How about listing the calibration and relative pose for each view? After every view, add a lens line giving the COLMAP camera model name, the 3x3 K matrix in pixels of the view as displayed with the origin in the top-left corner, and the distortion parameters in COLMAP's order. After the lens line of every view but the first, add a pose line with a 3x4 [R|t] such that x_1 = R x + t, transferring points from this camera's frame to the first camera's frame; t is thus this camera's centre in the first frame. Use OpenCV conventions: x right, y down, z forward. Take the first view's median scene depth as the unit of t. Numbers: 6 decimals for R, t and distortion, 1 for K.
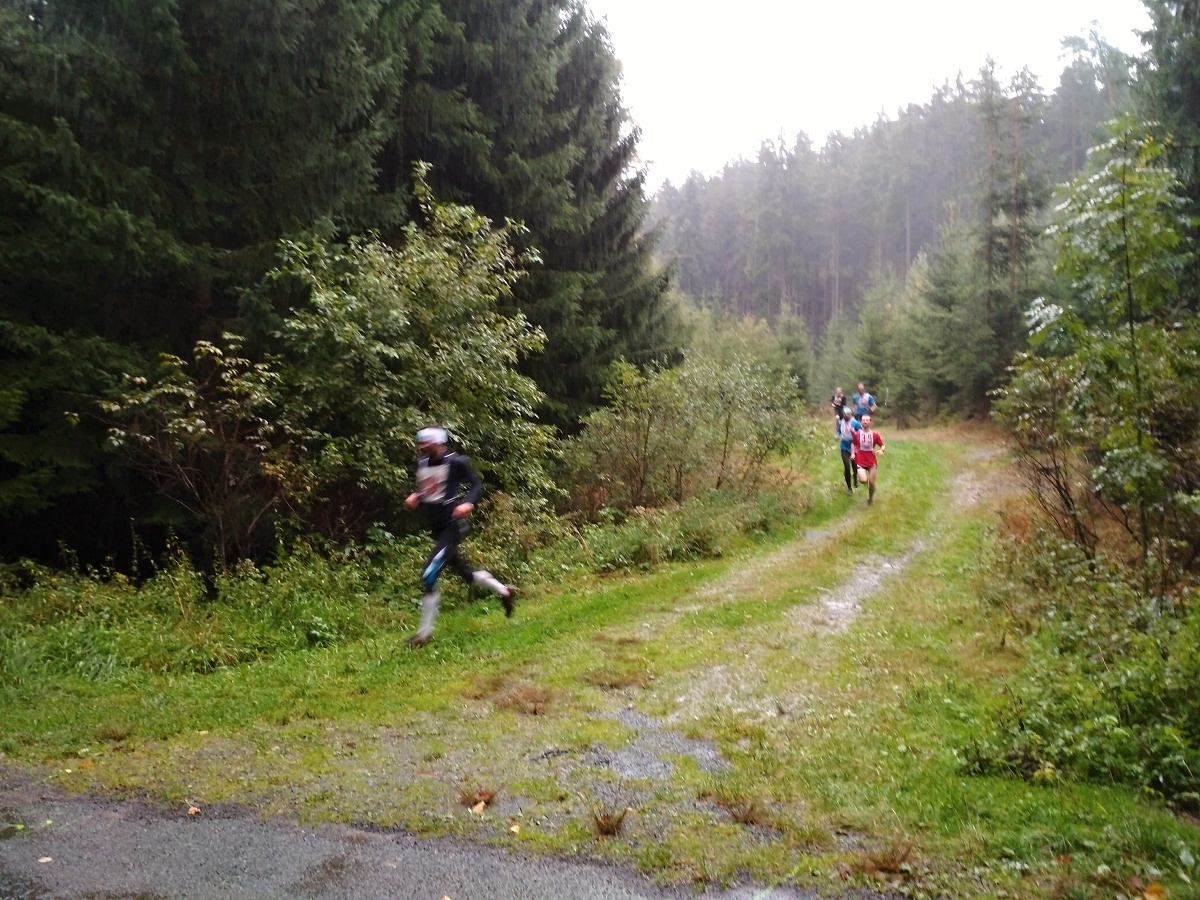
lens RADIAL K [[1063.2, 0, 604.4], [0, 1063.2, 452.5], [0, 0, 1]] dist [0.120406, -0.231211]
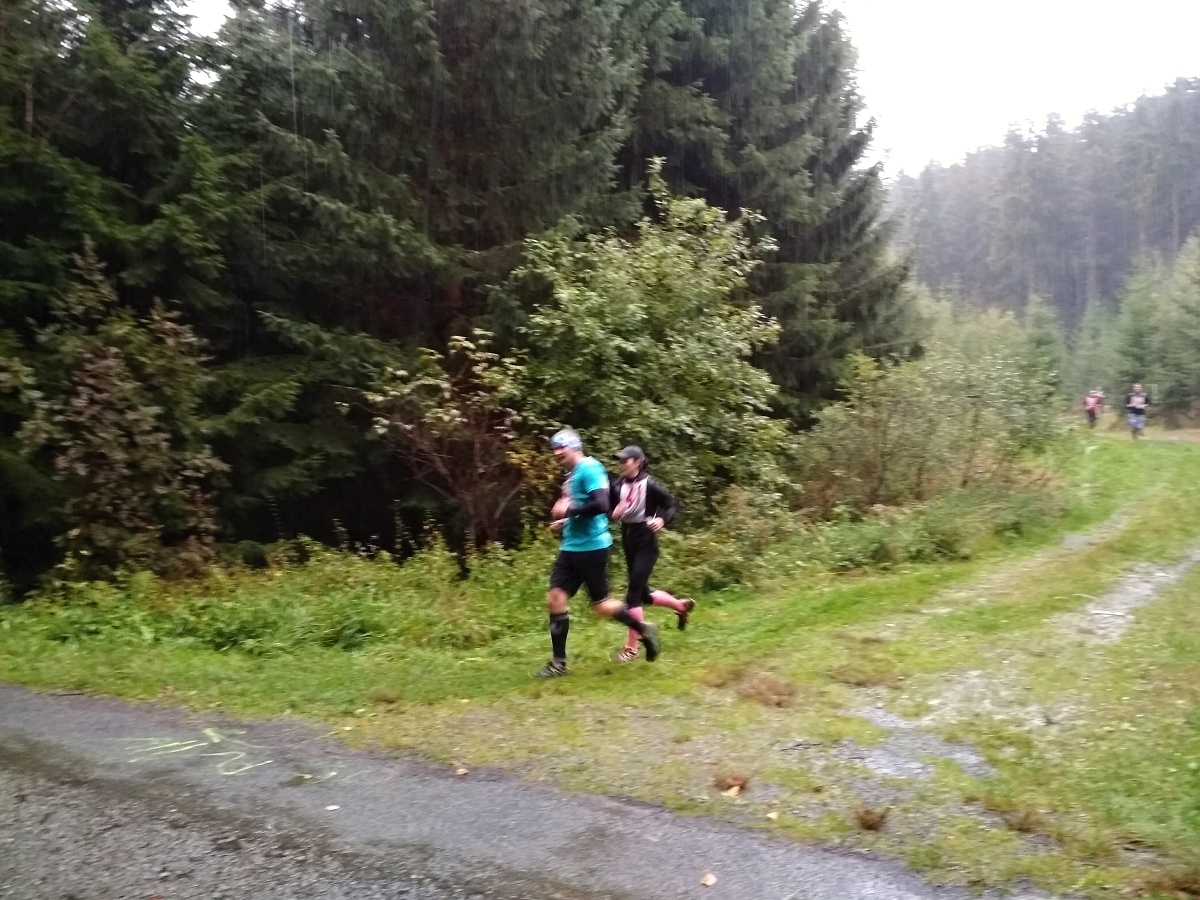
lens RADIAL K [[1065.4, 0, 602.1], [0, 1065.4, 452.7], [0, 0, 1]] dist [0.124436, -0.243511]
pose [[0.978497, 0.014144, -0.205777, -0.014993], [-0.013938, 0.999900, 0.002454, 0.006862], [0.205791, 0.000467, 0.978596, -0.000298]]
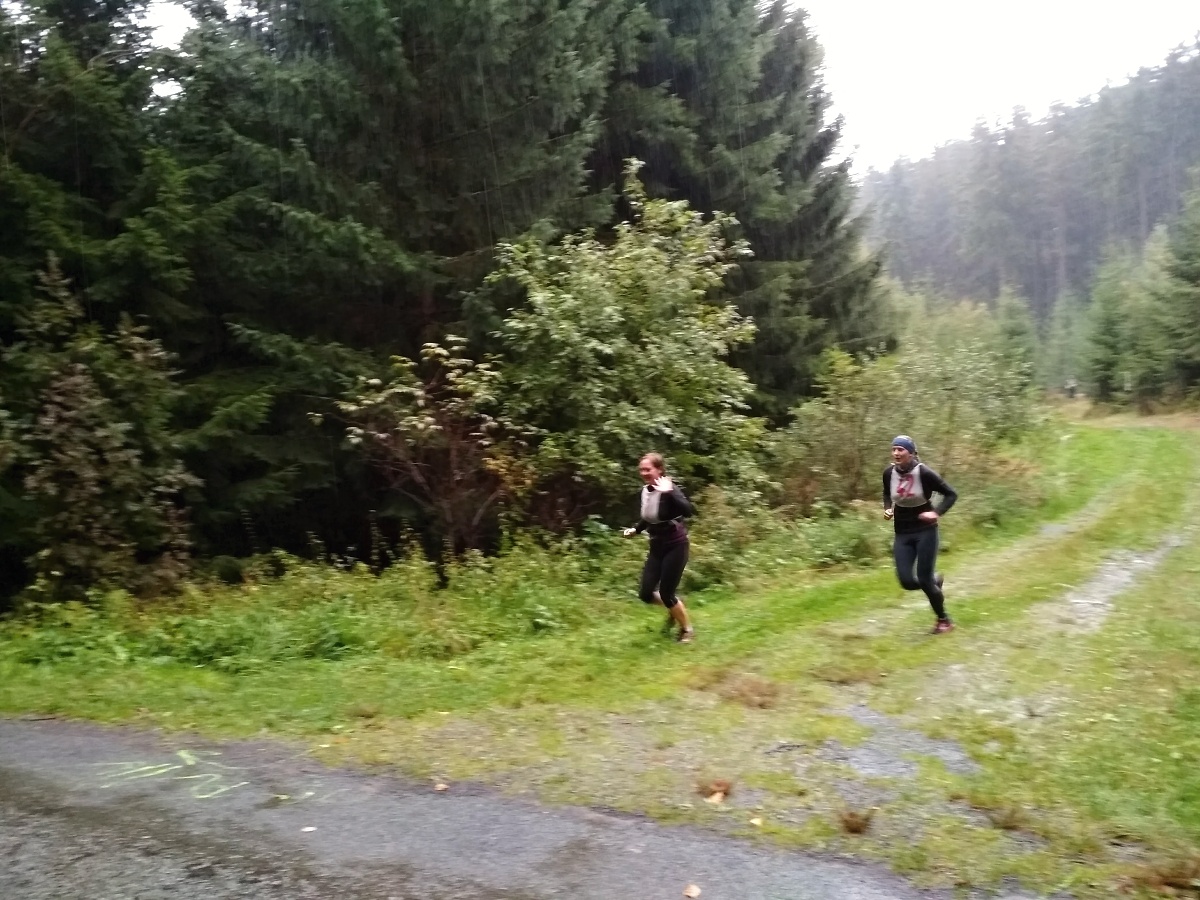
lens RADIAL K [[1063.8, 0, 603.0], [0, 1063.8, 449.4], [0, 0, 1]] dist [0.125222, -0.243073]
pose [[0.982161, -0.015073, -0.187439, -0.012763], [0.014982, 0.999886, -0.001904, 0.005162], [0.187446, -0.000938, 0.982274, 0.006313]]
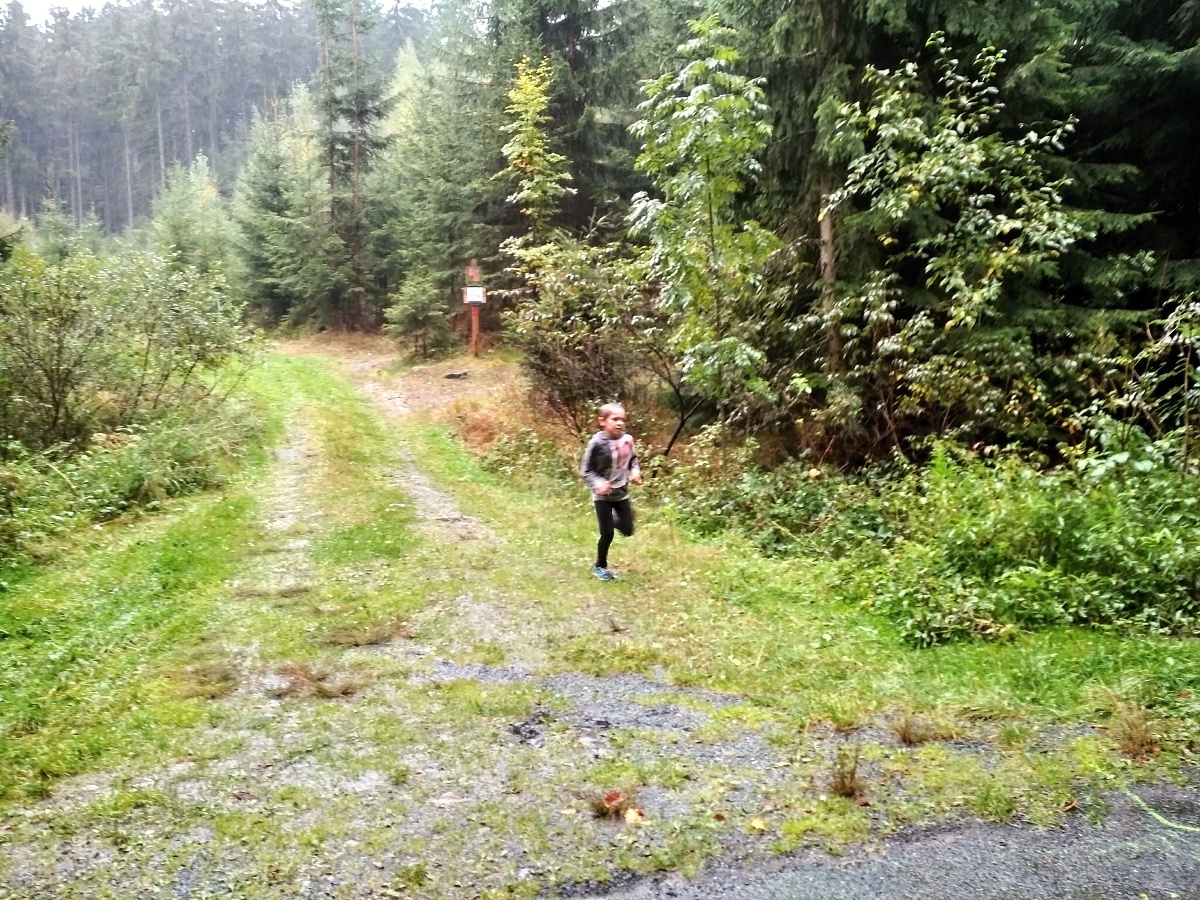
lens RADIAL K [[1073.8, 0, 621.2], [0, 1073.8, 436.2], [0, 0, 1]] dist [0.136179, -0.249349]
pose [[0.763101, -0.070709, 0.642399, -0.224400], [0.034950, 0.997057, 0.068229, 0.014417], [-0.645333, -0.029614, 0.763327, 0.190436]]
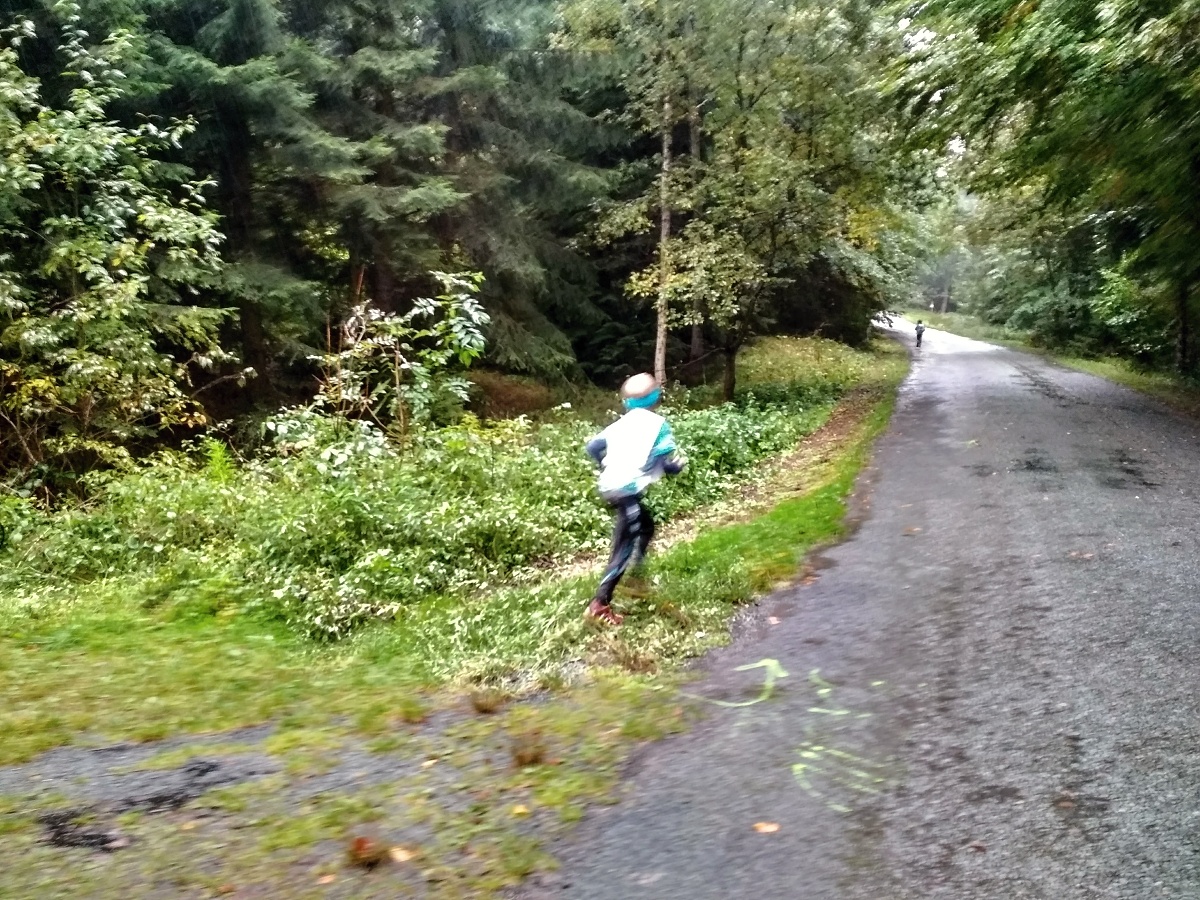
lens RADIAL K [[1078.9, 0, 603.8], [0, 1078.9, 447.5], [0, 0, 1]] dist [0.087866, -0.187928]
pose [[-0.103171, -0.104637, 0.989145, -0.299094], [0.006834, 0.994353, 0.105901, 0.008317], [-0.994640, 0.017686, -0.101873, 0.375426]]
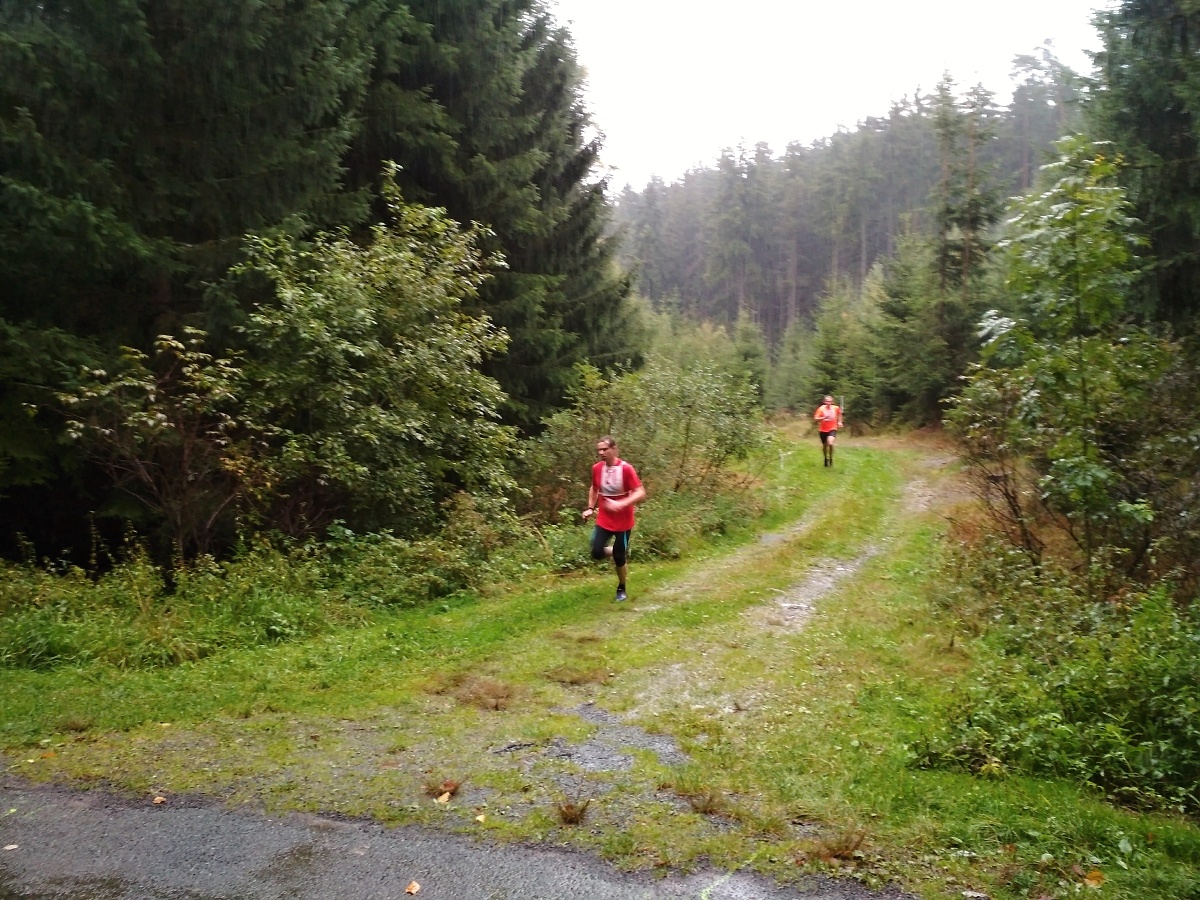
lens RADIAL K [[1061.0, 0, 603.2], [0, 1061.0, 448.5], [0, 0, 1]] dist [0.125469, -0.234768]
pose [[0.999065, 0.016961, 0.039765, -0.005248], [-0.016704, 0.999838, -0.006773, 0.001616], [-0.039873, 0.006102, 0.999186, -0.010478]]
